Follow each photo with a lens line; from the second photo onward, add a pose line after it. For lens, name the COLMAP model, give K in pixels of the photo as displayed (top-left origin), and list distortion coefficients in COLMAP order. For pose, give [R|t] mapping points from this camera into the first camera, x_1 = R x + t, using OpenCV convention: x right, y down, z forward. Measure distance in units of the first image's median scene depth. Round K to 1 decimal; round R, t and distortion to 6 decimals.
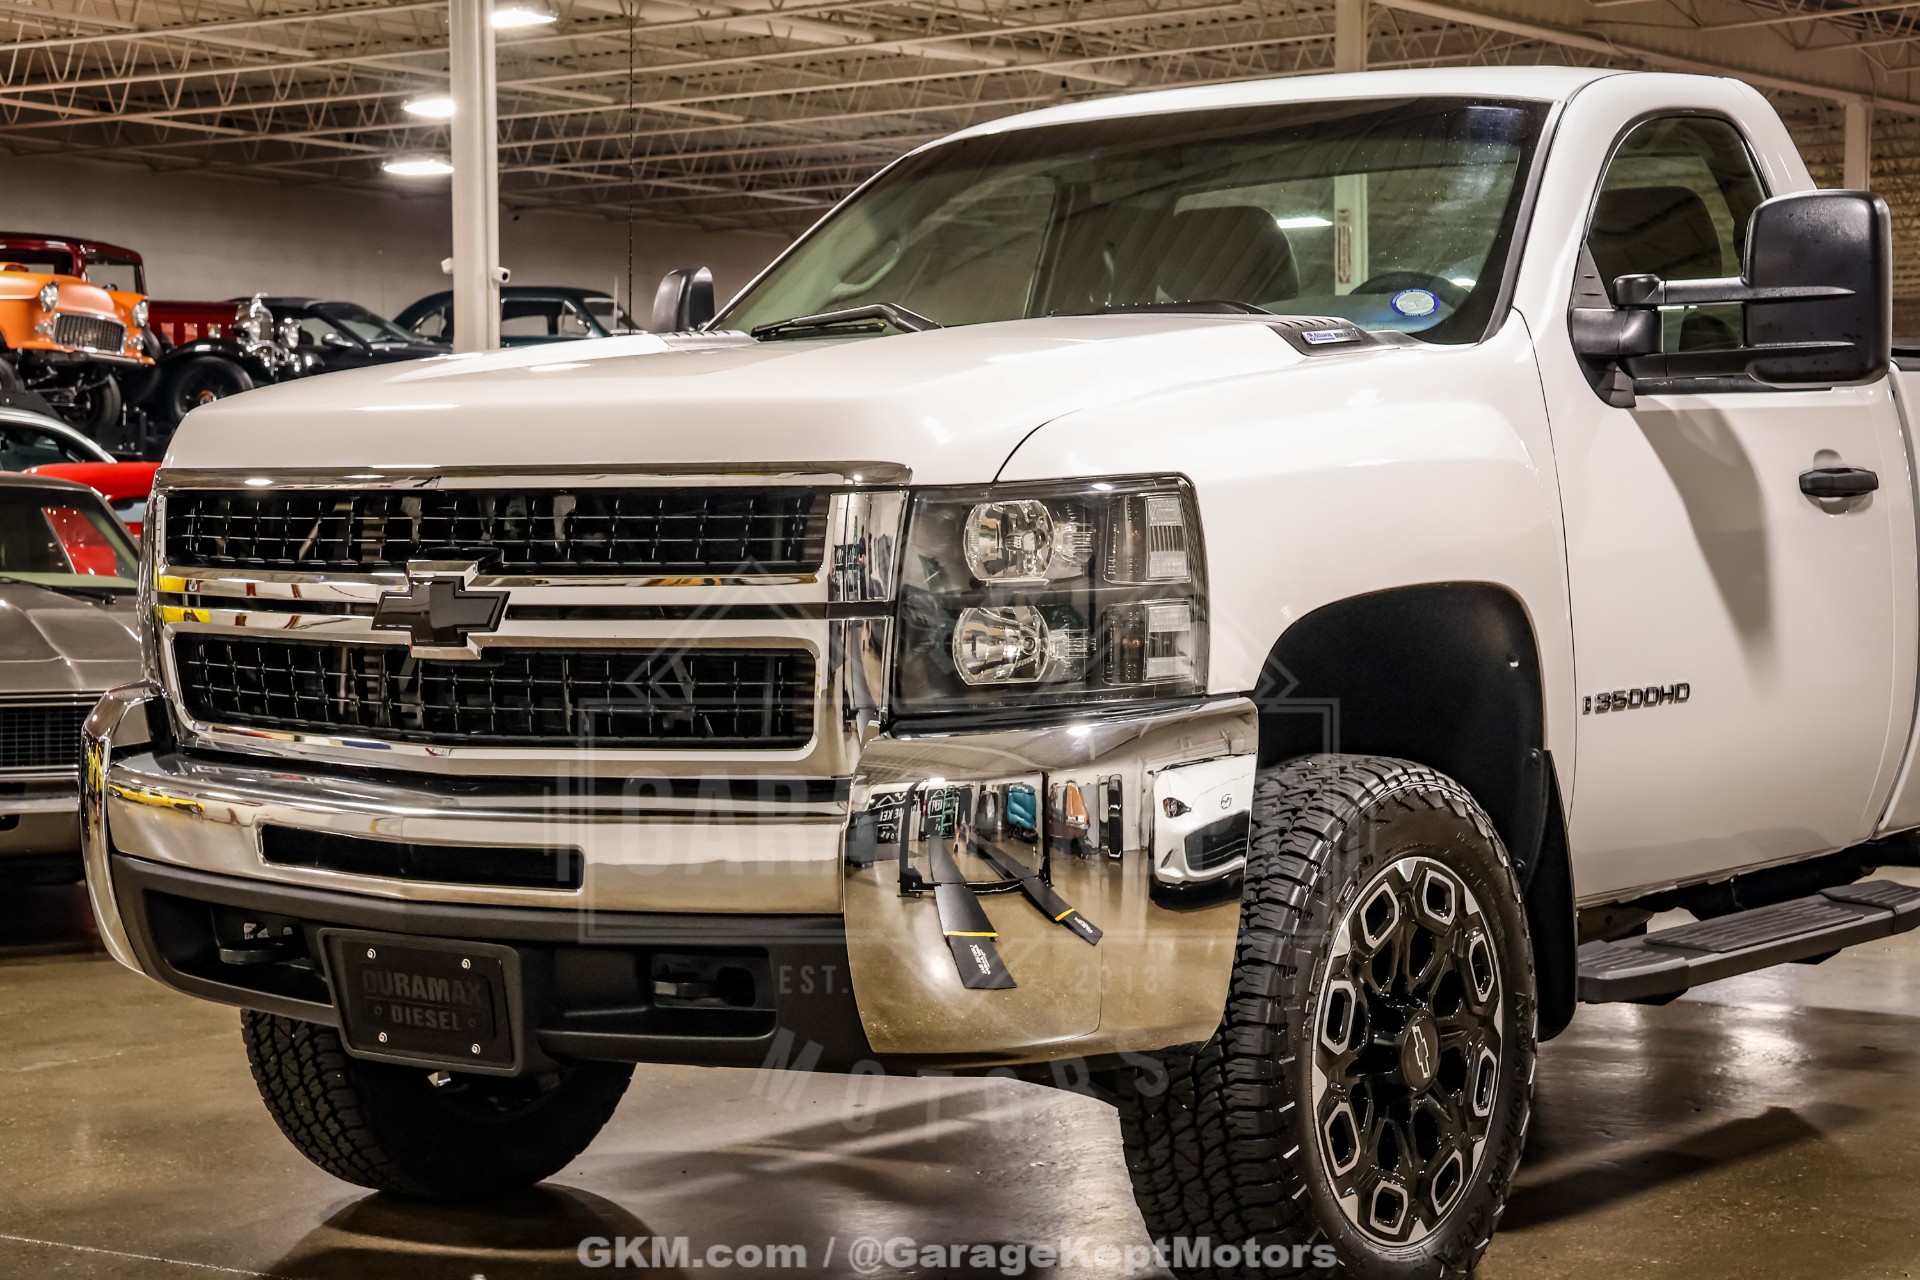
lens RADIAL K [[3502.9, 0, 960.0], [0, 3502.9, 641.0], [0, 0, 1]] dist [0.235283, 0.362556]
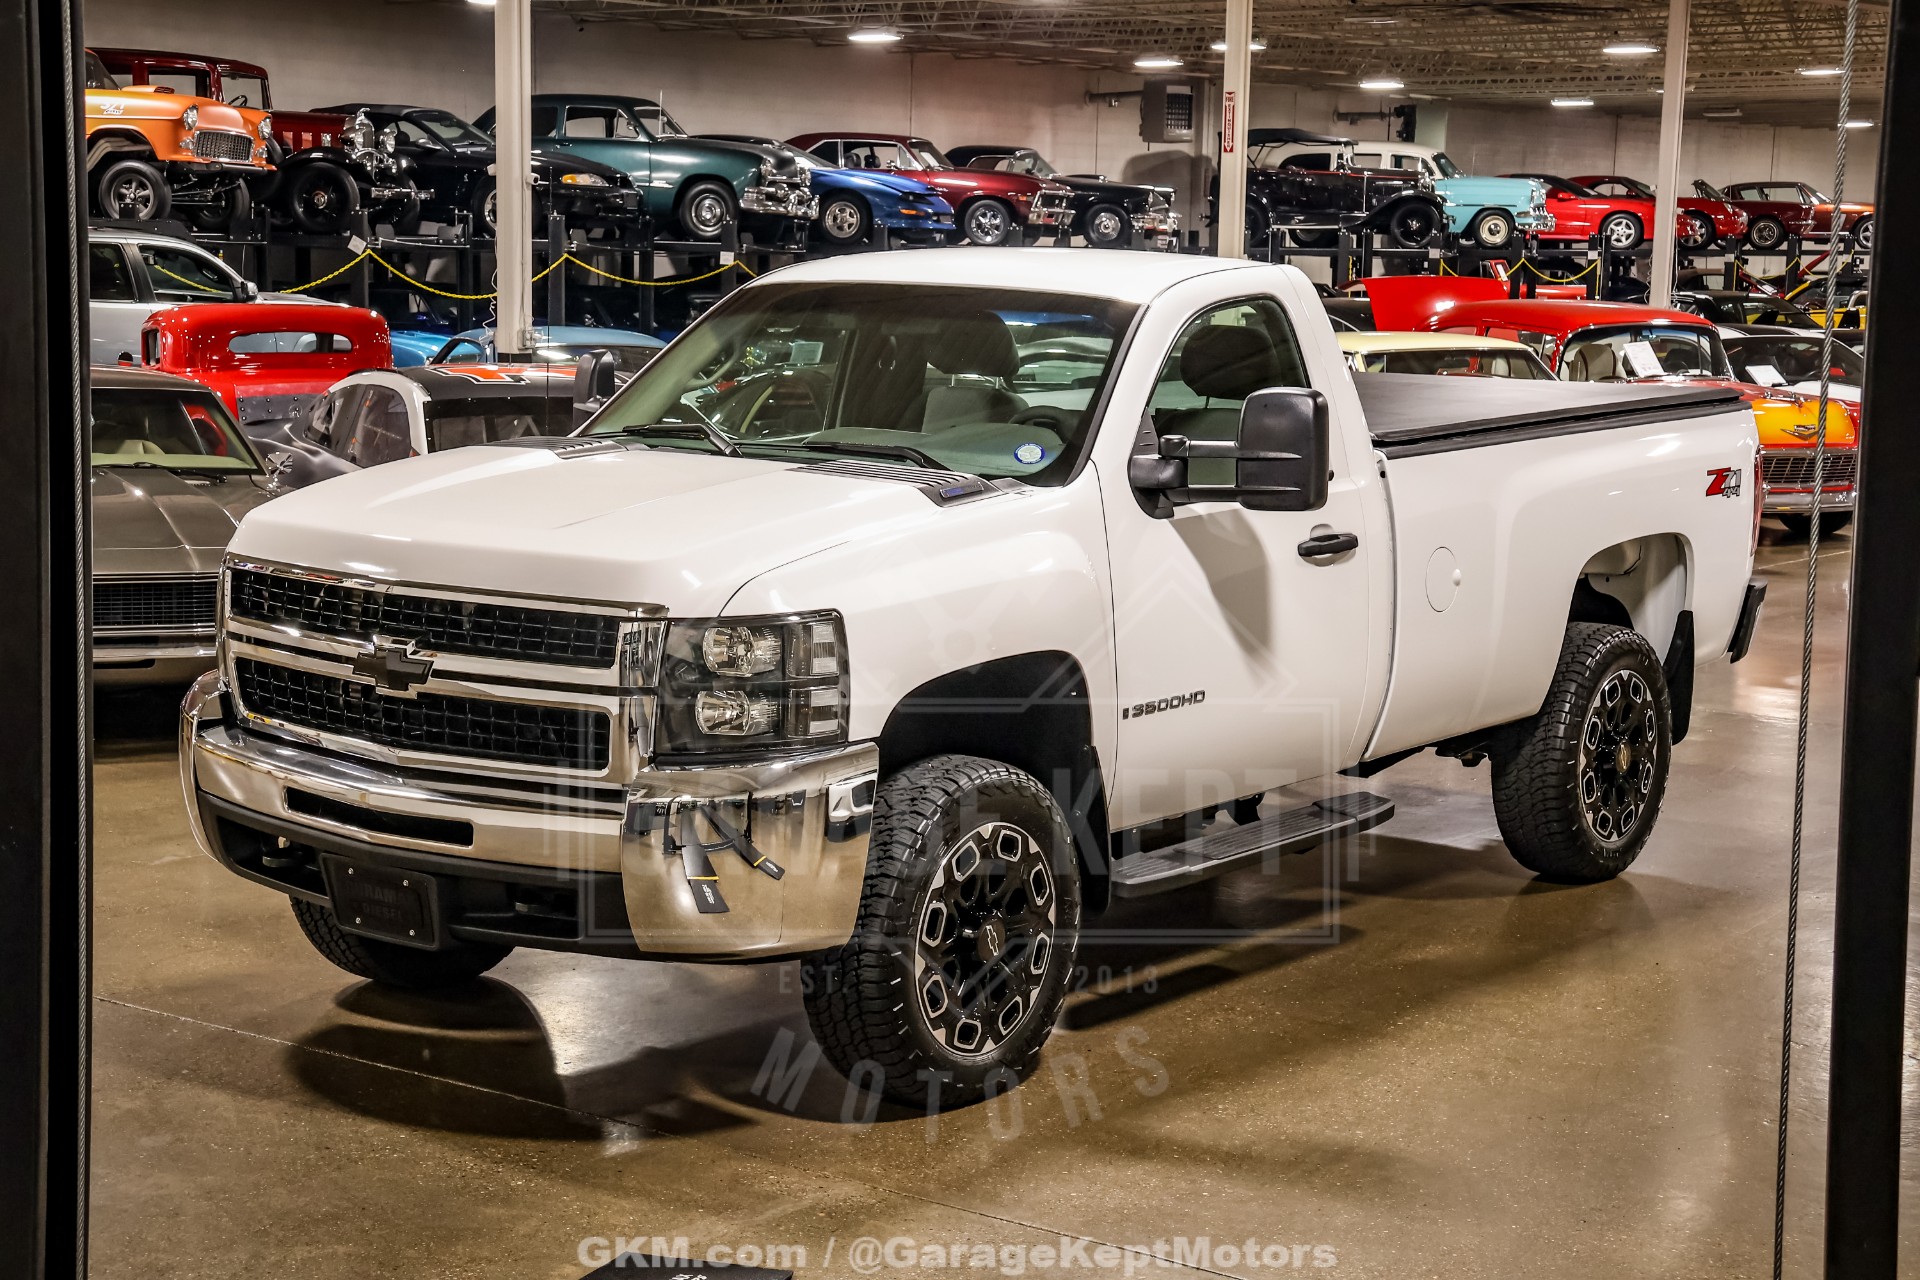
lens RADIAL K [[3057.0, 0, 956.0], [0, 3057.0, 638.0], [0, 0, 1]] dist [0.172282, 0.214699]
pose [[0.999631, 0.024945, -0.010711, 0.119793], [-0.023759, 0.994767, 0.099366, -0.157911], [0.013133, -0.099075, 0.994993, -0.388792]]
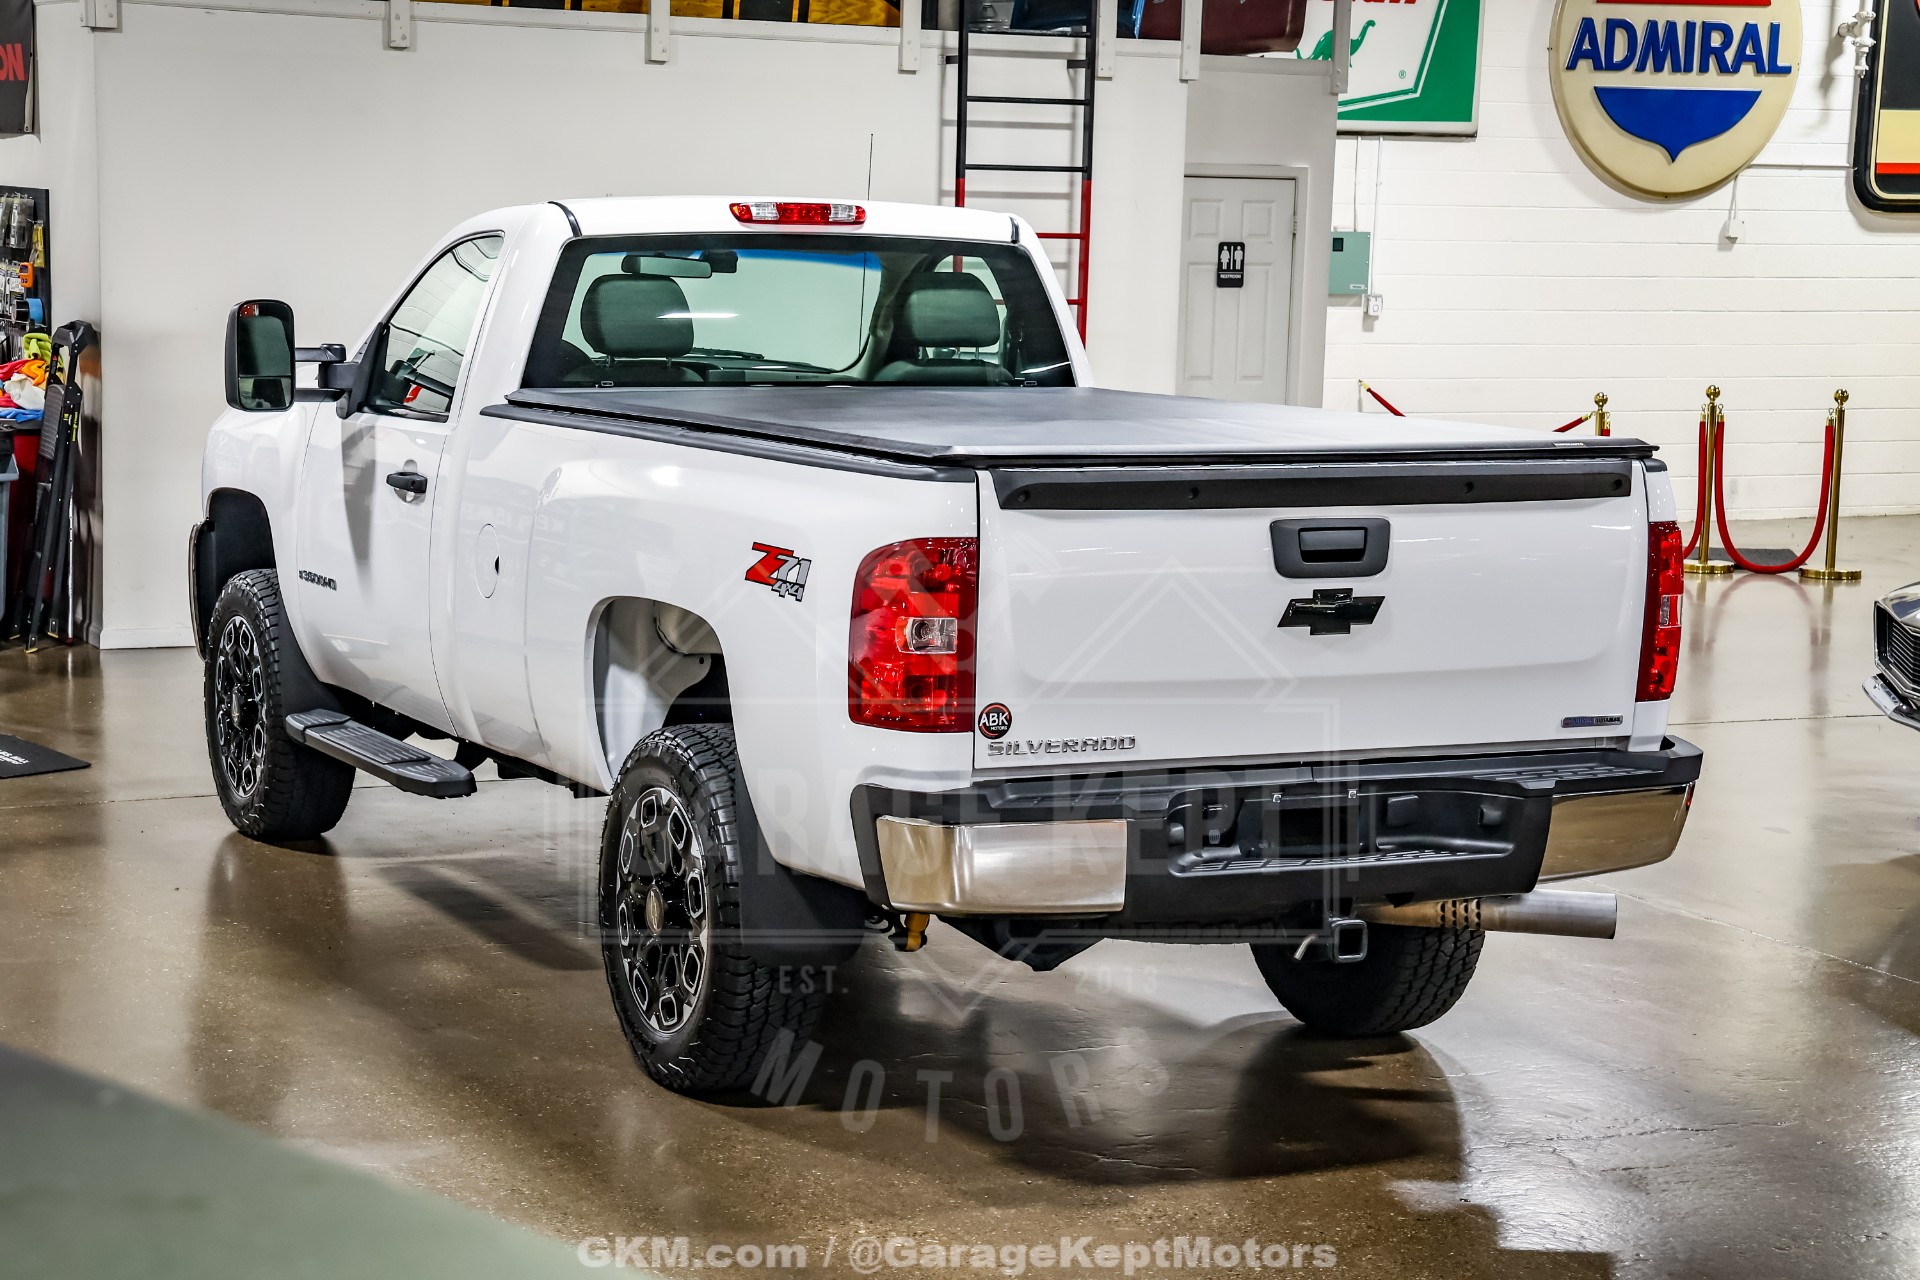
lens RADIAL K [[3840.8, 0, 954.4], [0, 3840.8, 641.4], [0, 0, 1]] dist [0.290148, 0.623243]
pose [[-0.464801, 0.098228, -0.879949, 1.898454], [-0.056642, 0.988493, 0.140263, -0.263547], [0.883601, 0.115036, -0.453889, 2.333436]]
